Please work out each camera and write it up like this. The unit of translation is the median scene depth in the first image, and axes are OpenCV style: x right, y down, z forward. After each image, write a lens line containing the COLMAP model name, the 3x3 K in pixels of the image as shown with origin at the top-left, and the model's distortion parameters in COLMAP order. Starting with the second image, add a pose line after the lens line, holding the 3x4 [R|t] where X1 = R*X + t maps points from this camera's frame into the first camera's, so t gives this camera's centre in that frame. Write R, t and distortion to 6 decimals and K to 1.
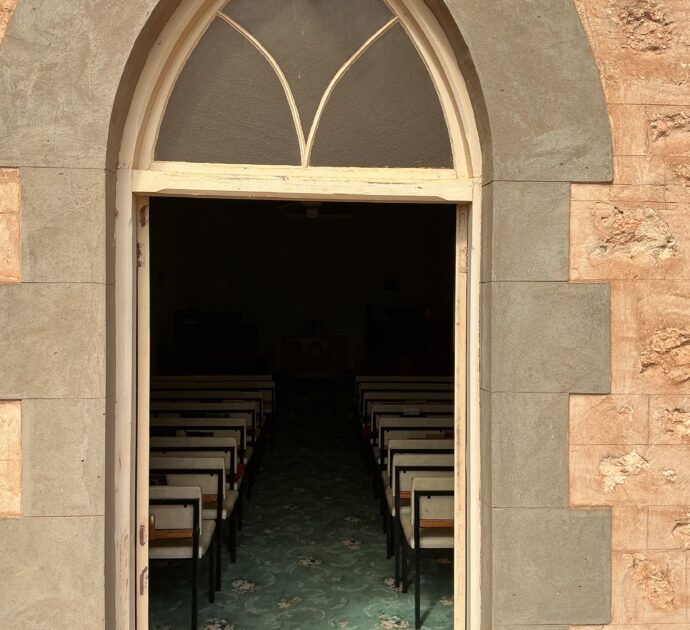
lens RADIAL K [[701.3, 0, 348.0], [0, 701.3, 313.8], [0, 0, 1]] dist [0.166083, -0.347308]
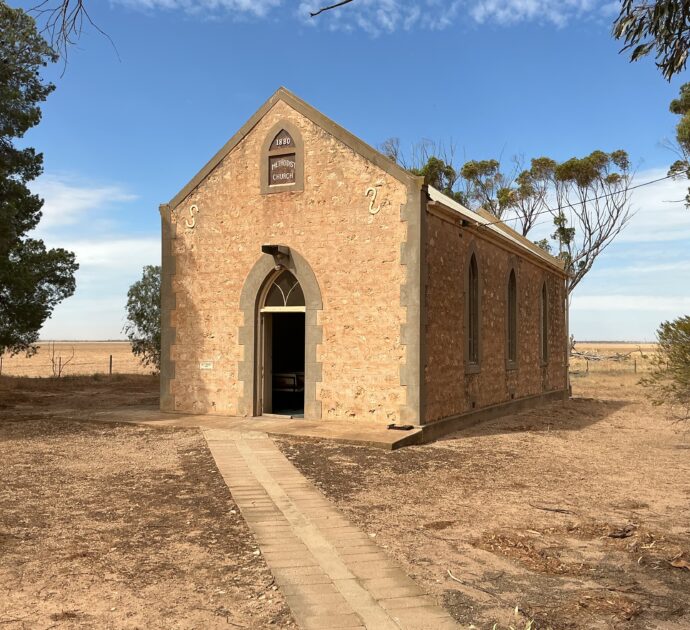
lens RADIAL K [[701.3, 0, 348.0], [0, 701.3, 313.8], [0, 0, 1]] dist [0.166083, -0.347308]
pose [[0.875810, -0.020870, -0.482205, 3.342114], [-0.006750, 0.998437, -0.055472, 0.180991], [0.482609, 0.051838, 0.874300, -4.015488]]
